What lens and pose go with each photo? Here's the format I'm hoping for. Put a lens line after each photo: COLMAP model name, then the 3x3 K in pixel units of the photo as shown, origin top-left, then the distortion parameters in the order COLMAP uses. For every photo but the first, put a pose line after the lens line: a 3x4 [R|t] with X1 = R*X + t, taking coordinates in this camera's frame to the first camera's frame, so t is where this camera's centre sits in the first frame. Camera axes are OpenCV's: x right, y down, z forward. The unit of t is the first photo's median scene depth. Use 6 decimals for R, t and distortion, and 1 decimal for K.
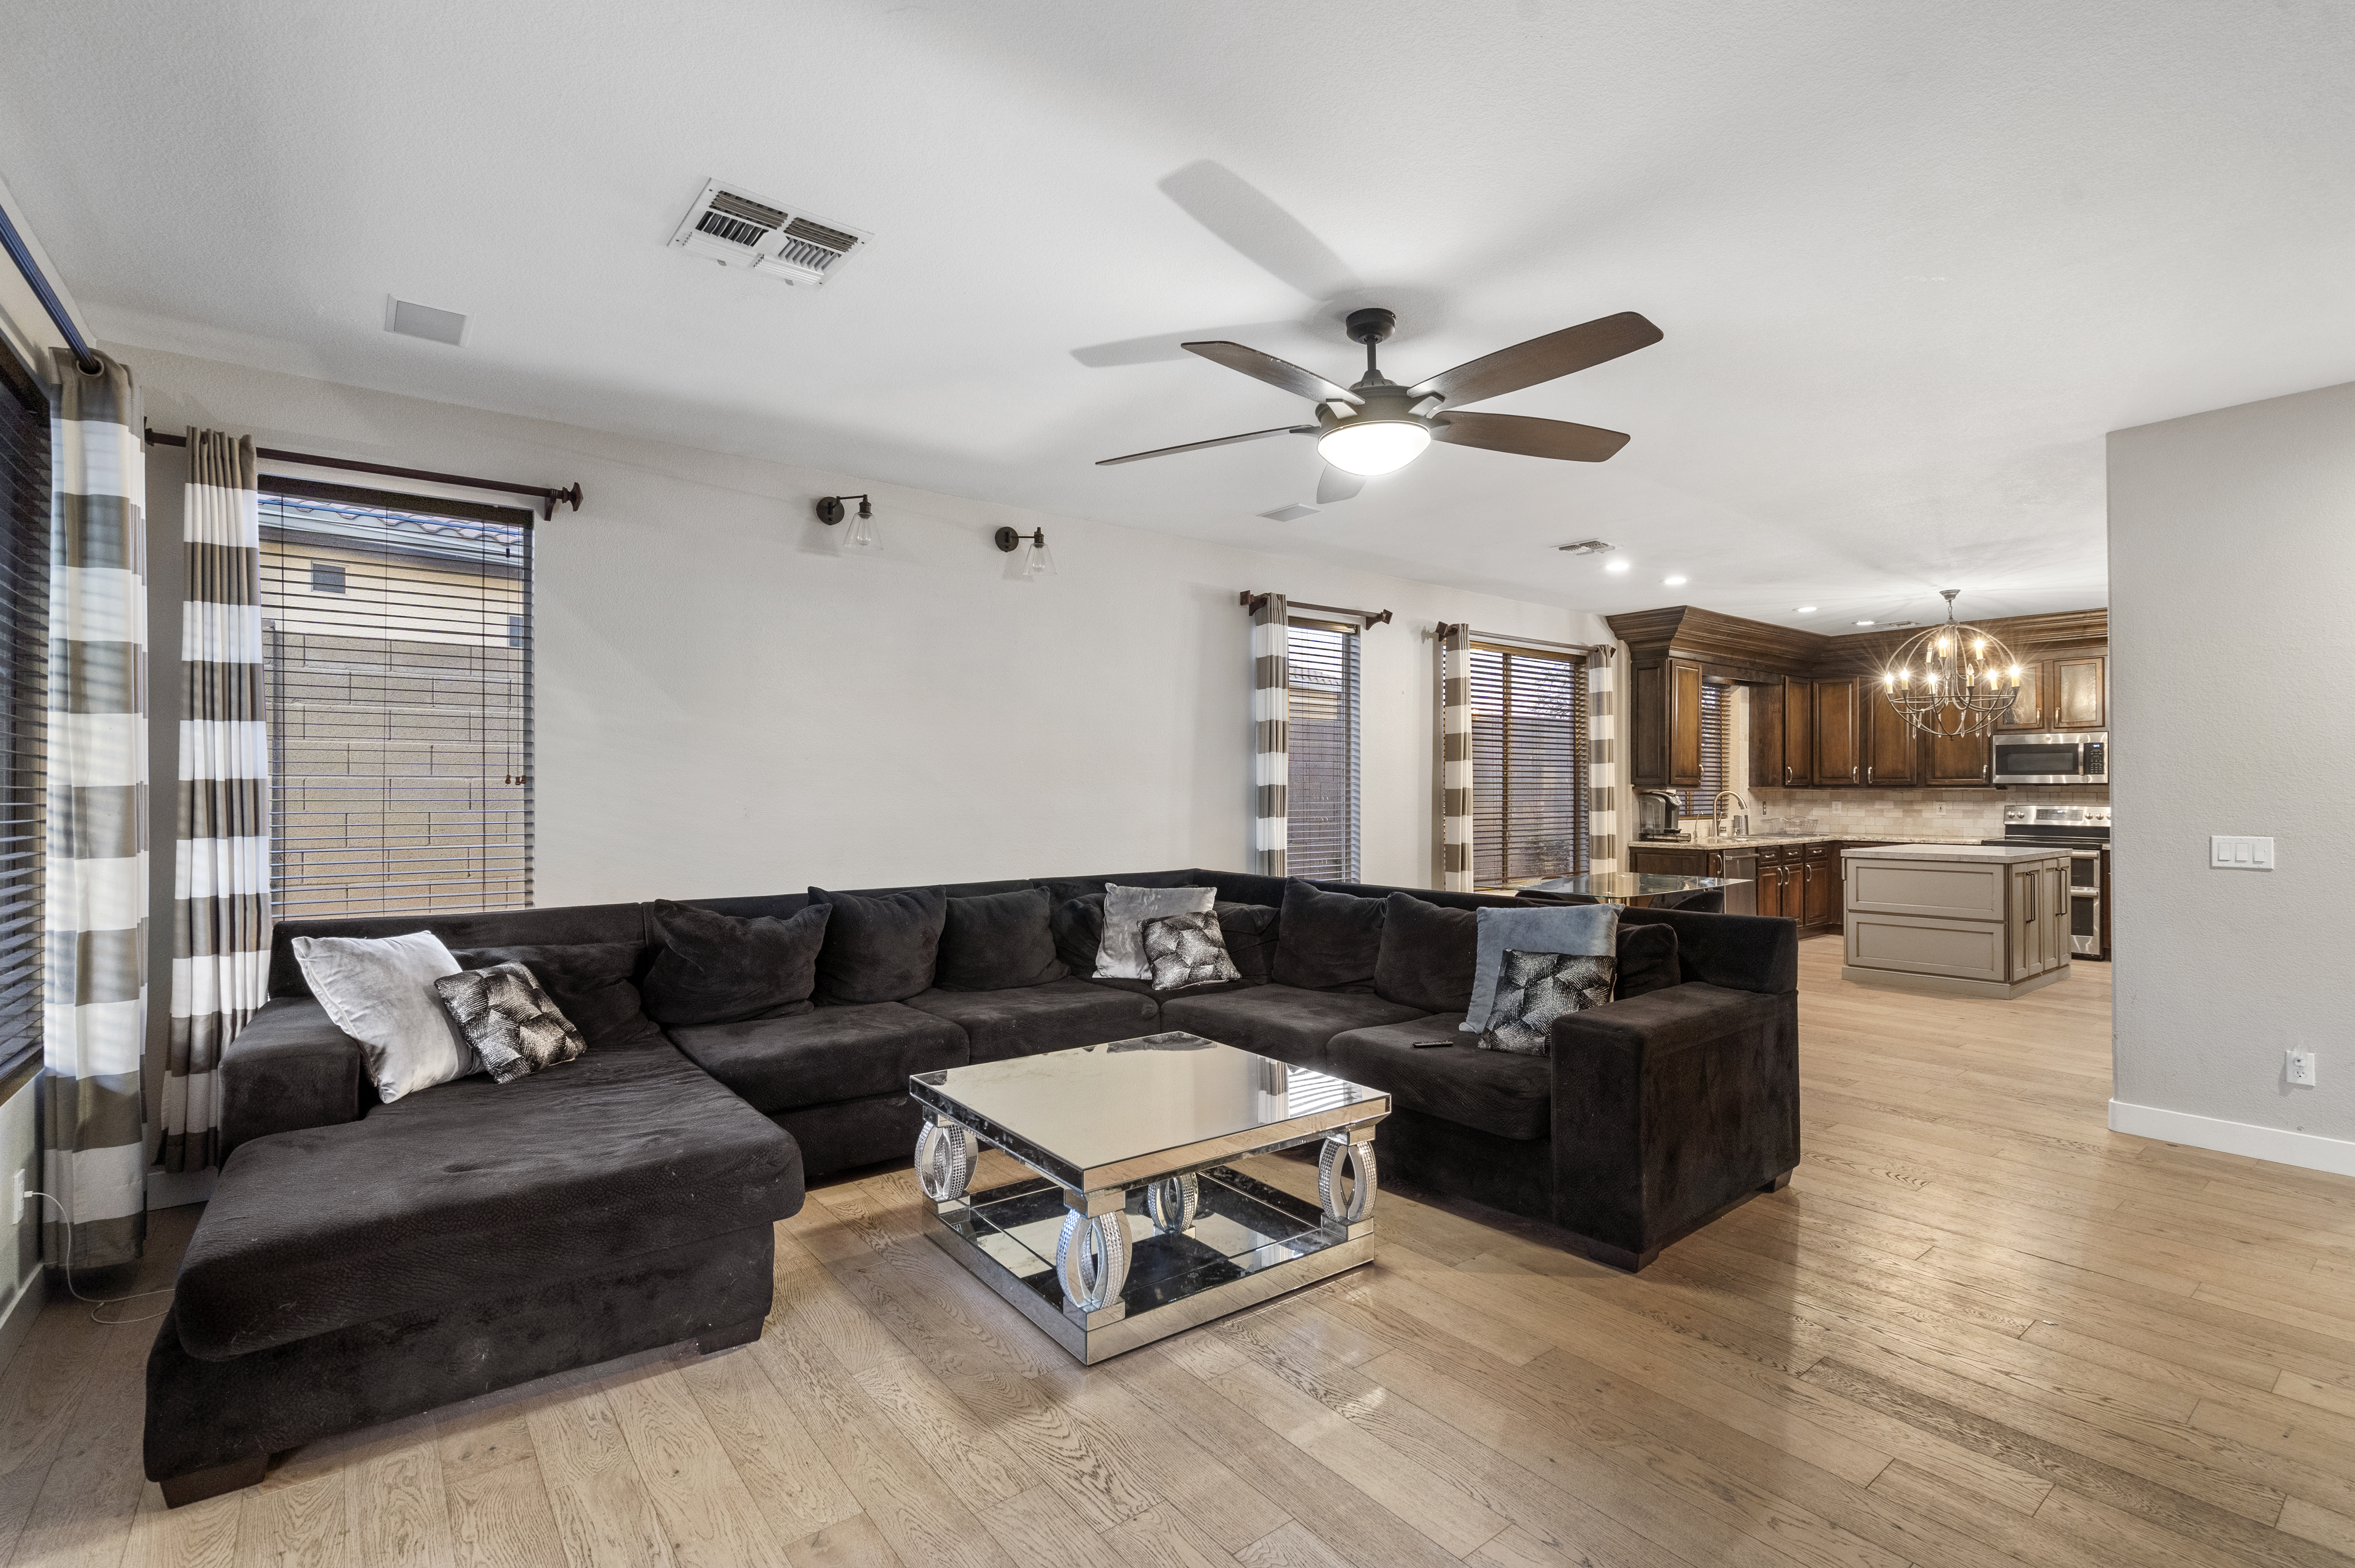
lens RADIAL K [[1065.0, 0, 1174.5], [0, 1065.0, 790.8], [0, 0, 1]] dist [-0.000948, 0.000263]
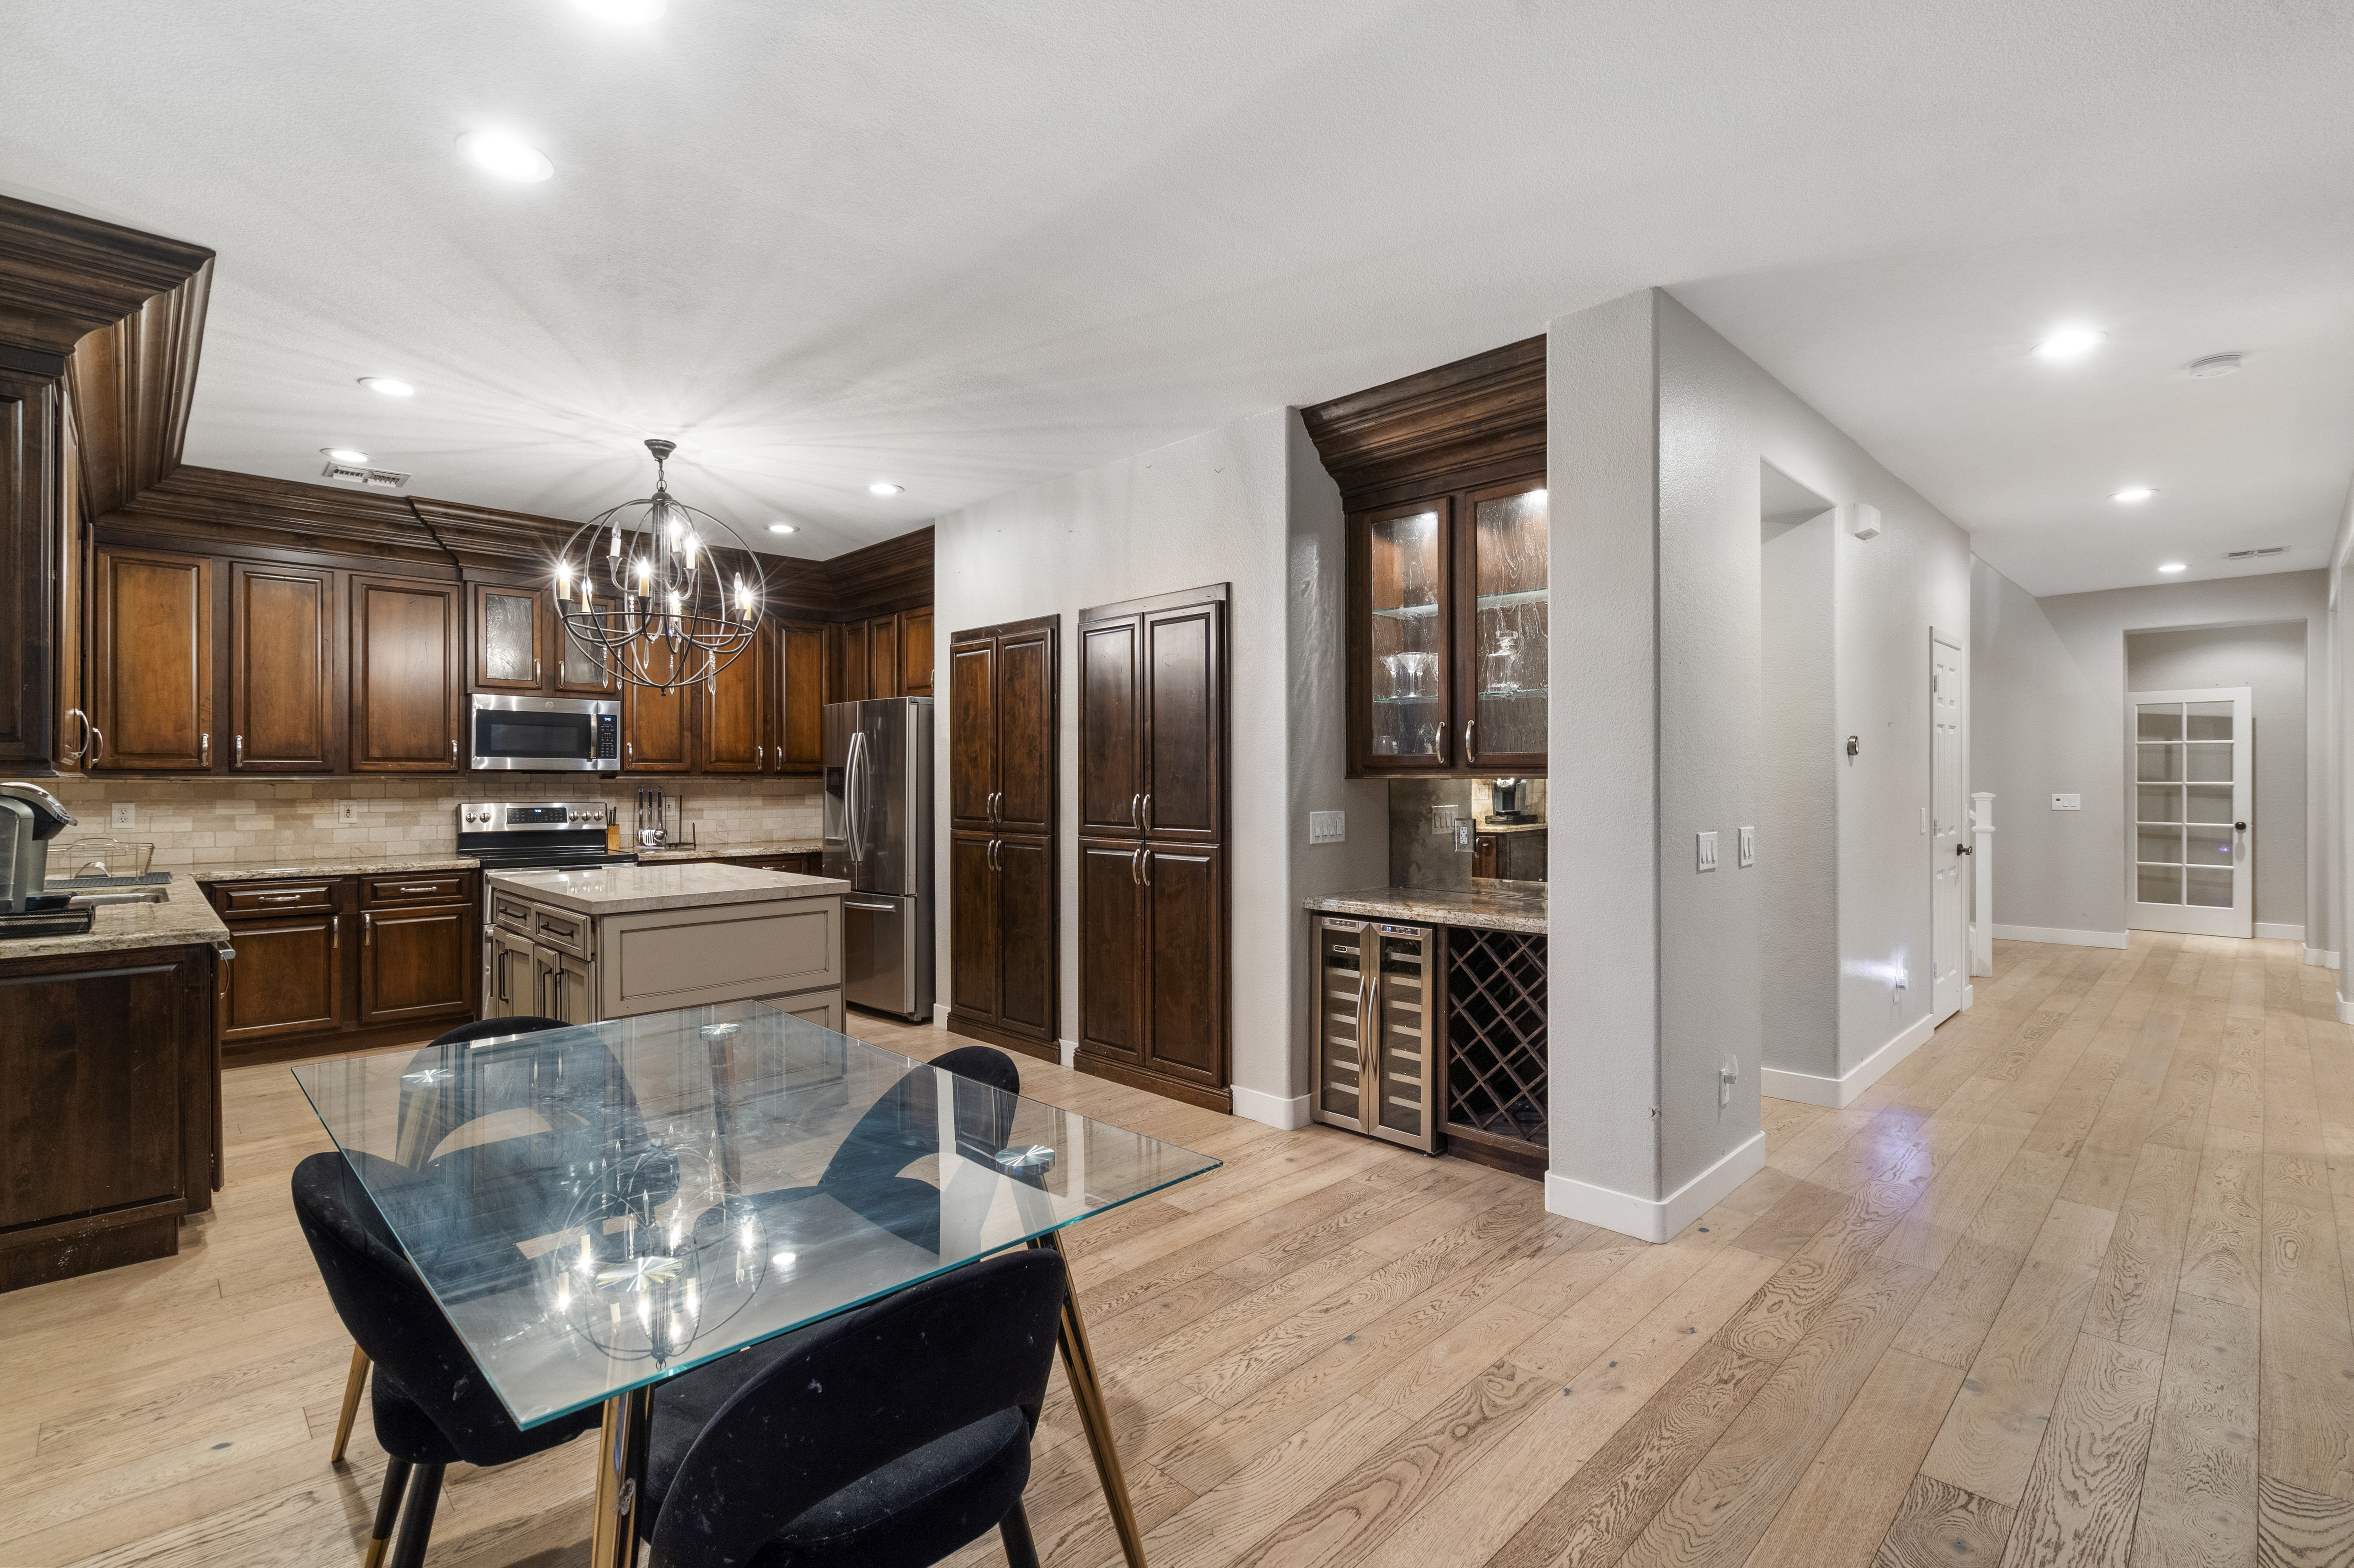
lens RADIAL K [[1064.5, 0, 1174.0], [0, 1064.5, 790.8], [0, 0, 1]] dist [-0.000948, 0.000263]
pose [[-0.120130, -0.009977, 0.992708, 0.089268], [-0.000994, 0.999950, 0.009930, -0.000807], [-0.992758, 0.000207, -0.120134, 0.655733]]
